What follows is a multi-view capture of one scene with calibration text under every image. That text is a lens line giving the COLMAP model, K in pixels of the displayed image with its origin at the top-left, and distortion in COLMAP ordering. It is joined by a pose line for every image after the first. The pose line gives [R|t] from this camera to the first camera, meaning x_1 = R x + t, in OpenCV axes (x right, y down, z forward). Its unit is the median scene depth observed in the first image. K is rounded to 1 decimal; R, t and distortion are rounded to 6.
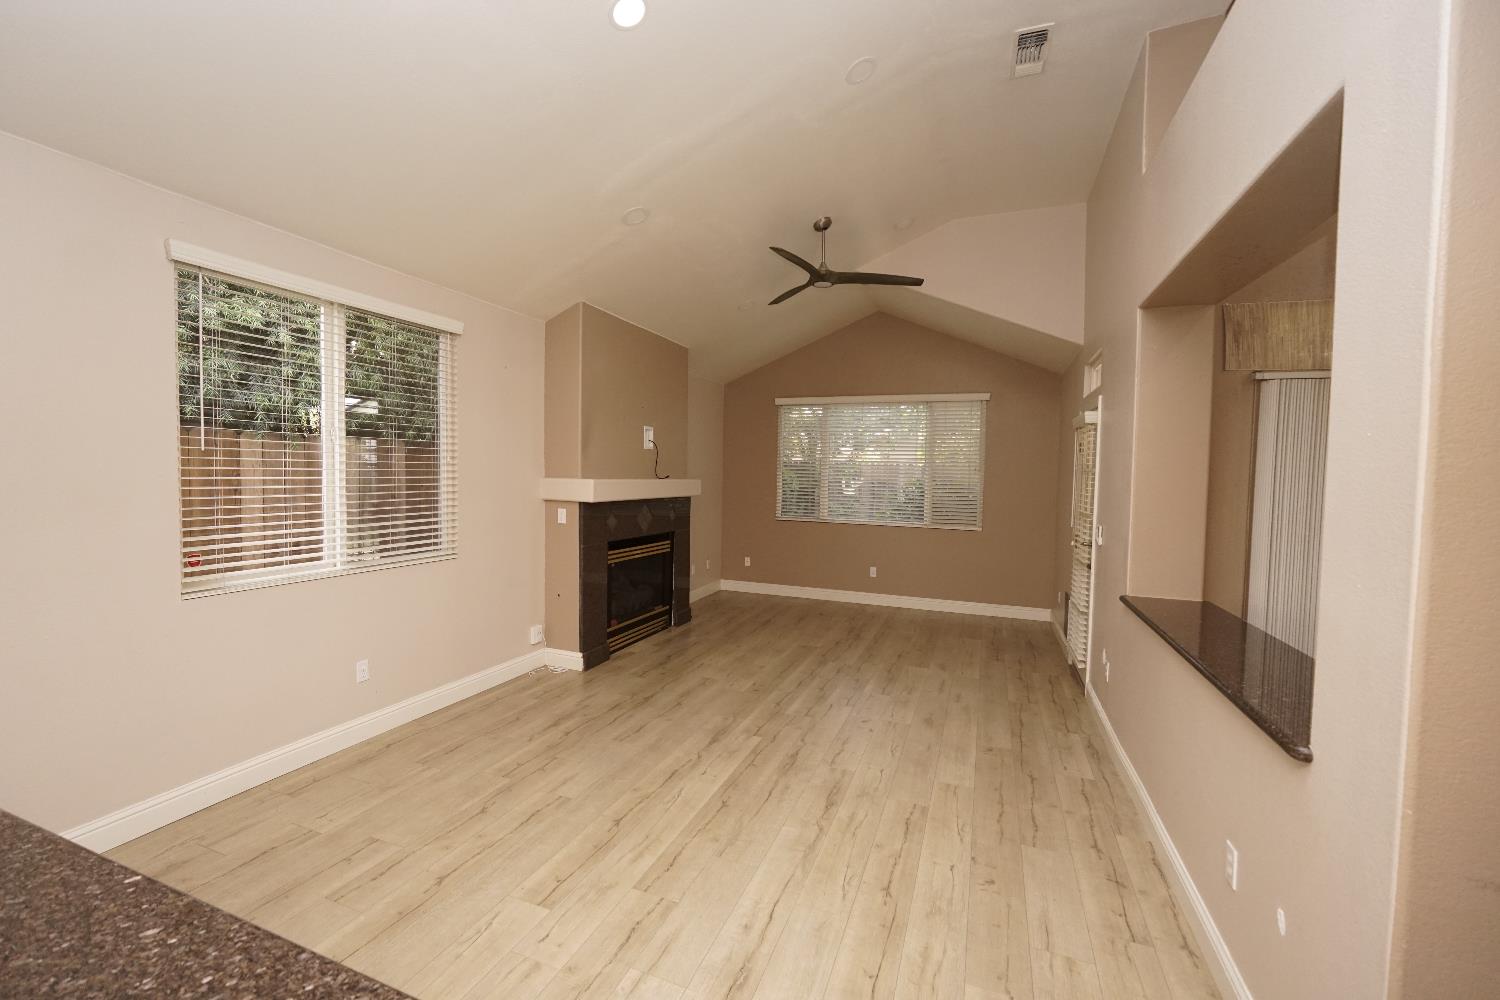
lens RADIAL K [[626.8, 0, 739.3], [0, 626.8, 499.8], [0, 0, 1]] dist [-0.024895, 0.010133]
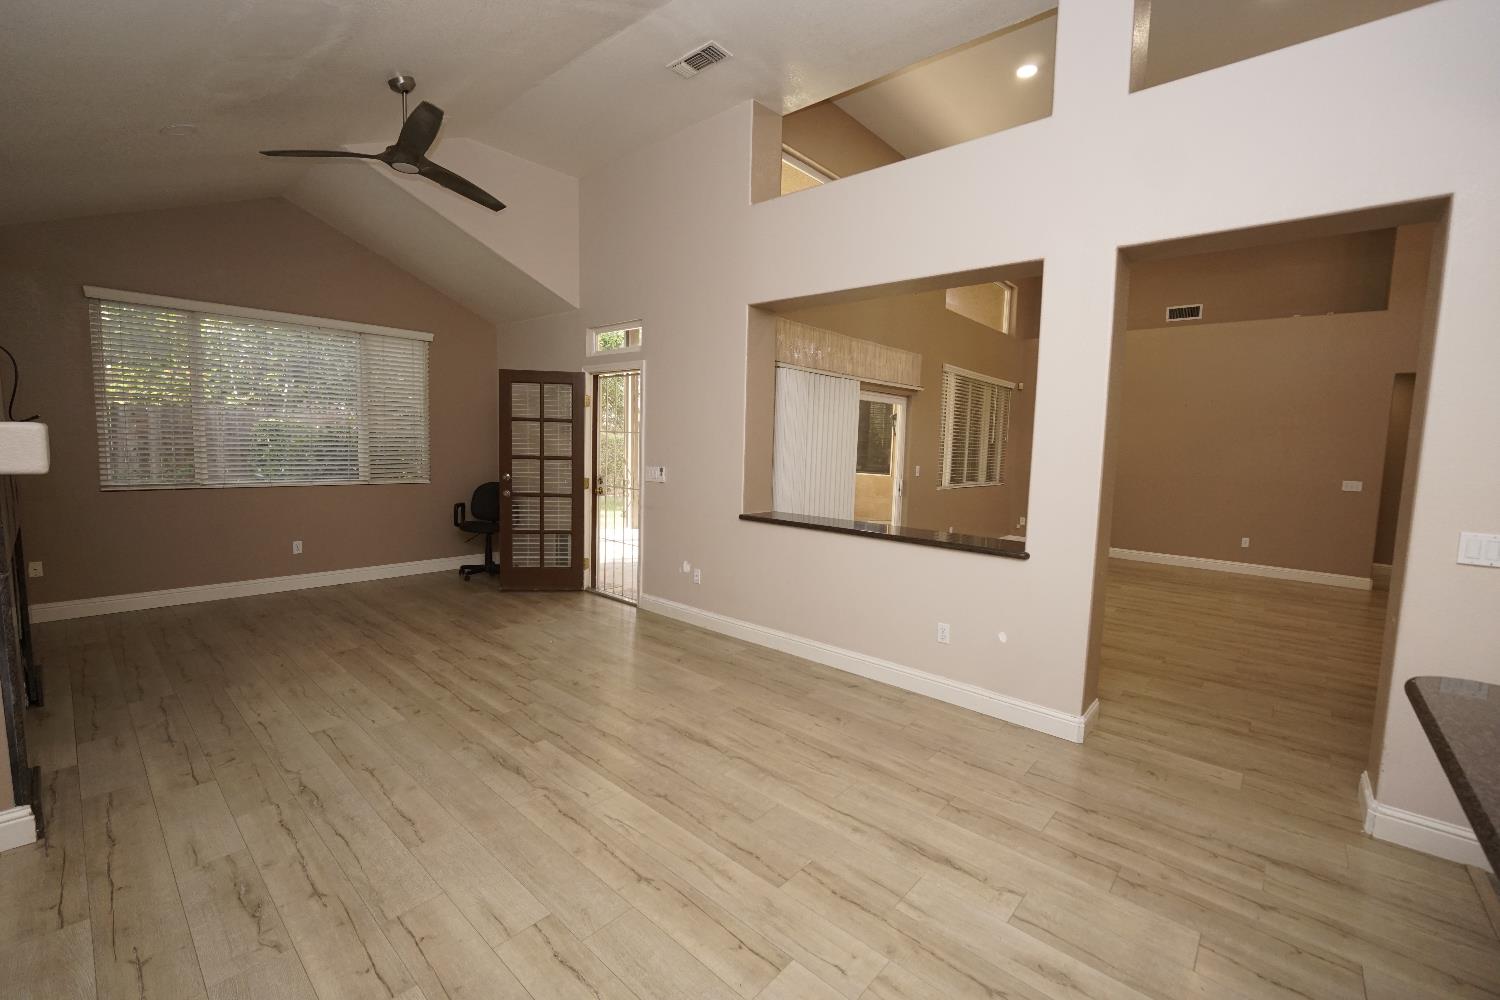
lens RADIAL K [[626.8, 0, 739.3], [0, 626.8, 499.8], [0, 0, 1]] dist [-0.024895, 0.010133]
pose [[0.350430, -0.099674, 0.931270, -0.501156], [0.020266, 0.994895, 0.098858, -0.011328], [-0.936370, -0.015769, 0.350661, 0.384847]]
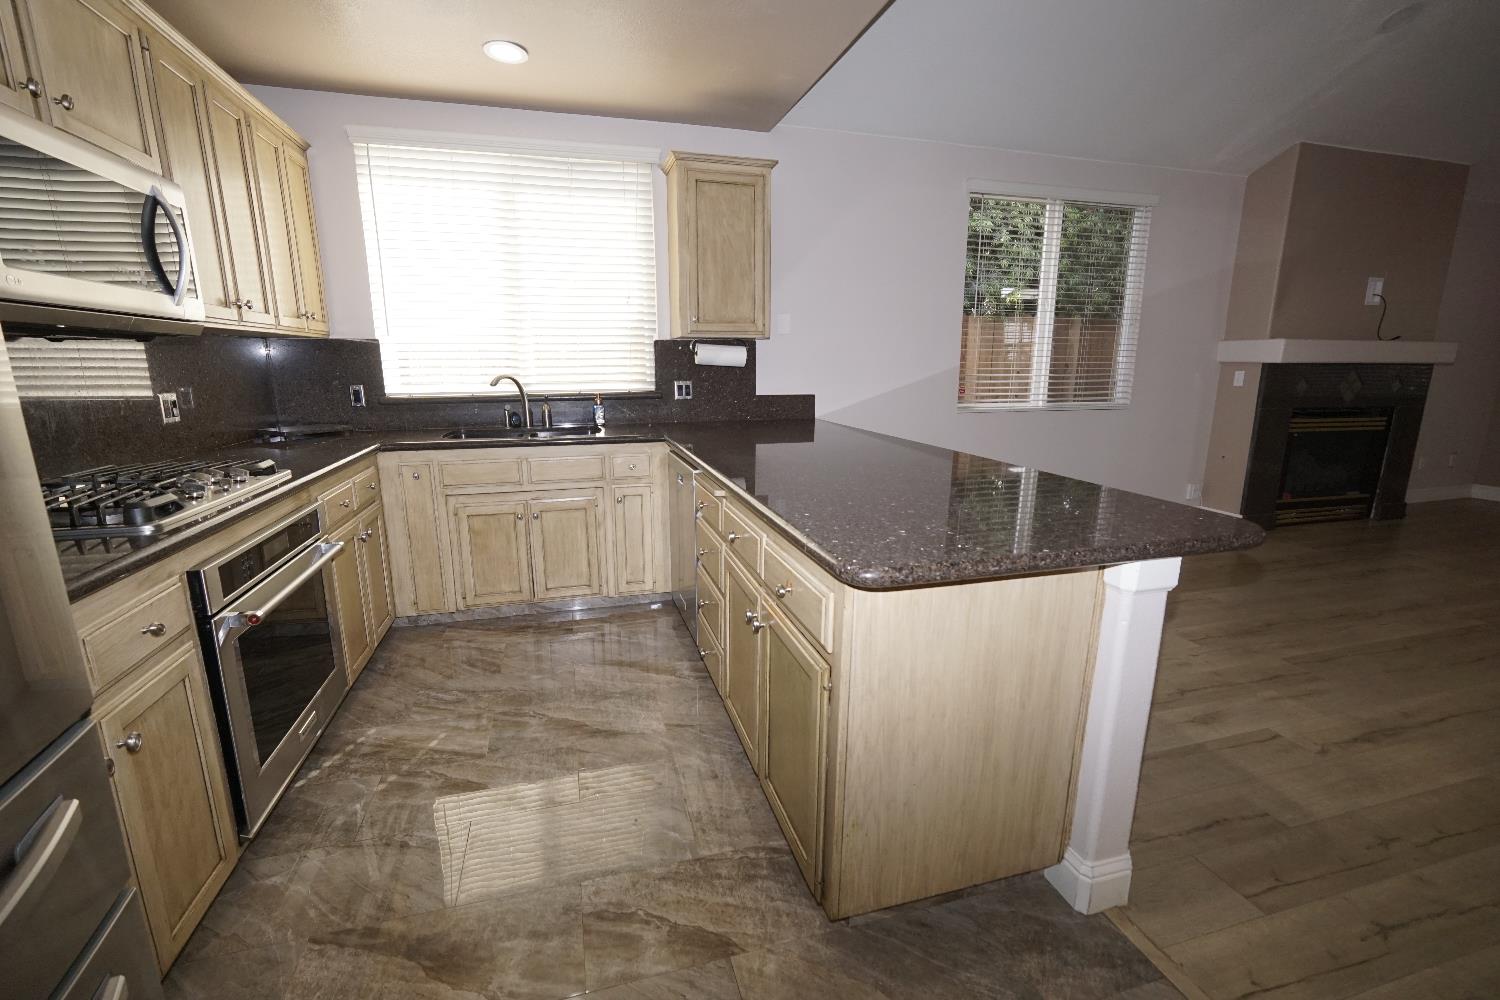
lens RADIAL K [[626.8, 0, 739.3], [0, 626.8, 499.8], [0, 0, 1]] dist [-0.024895, 0.010133]
pose [[0.598801, 0.146250, -0.787431, 0.051950], [-0.019191, 0.985524, 0.168448, 0.070932], [0.800668, -0.085755, 0.592940, -0.271920]]
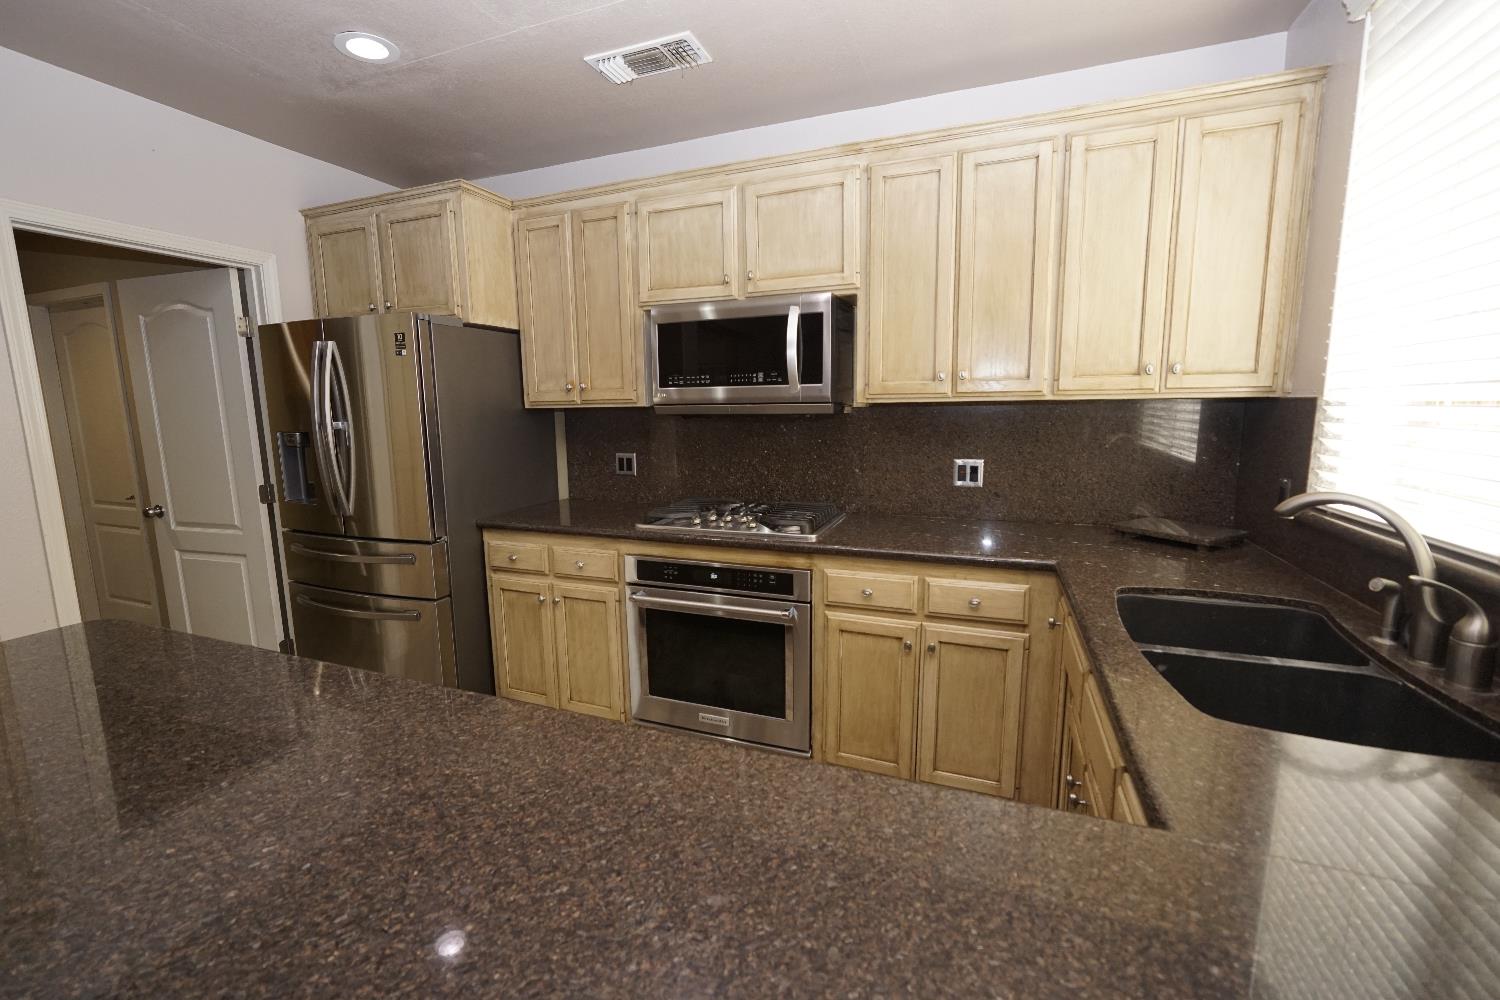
lens RADIAL K [[626.8, 0, 739.3], [0, 626.8, 499.8], [0, 0, 1]] dist [-0.024895, 0.010133]
pose [[-0.999910, -0.013262, 0.002114, -0.464397], [-0.012611, 0.981384, 0.191640, 0.008359], [-0.004617, 0.191596, -0.981463, 0.233521]]
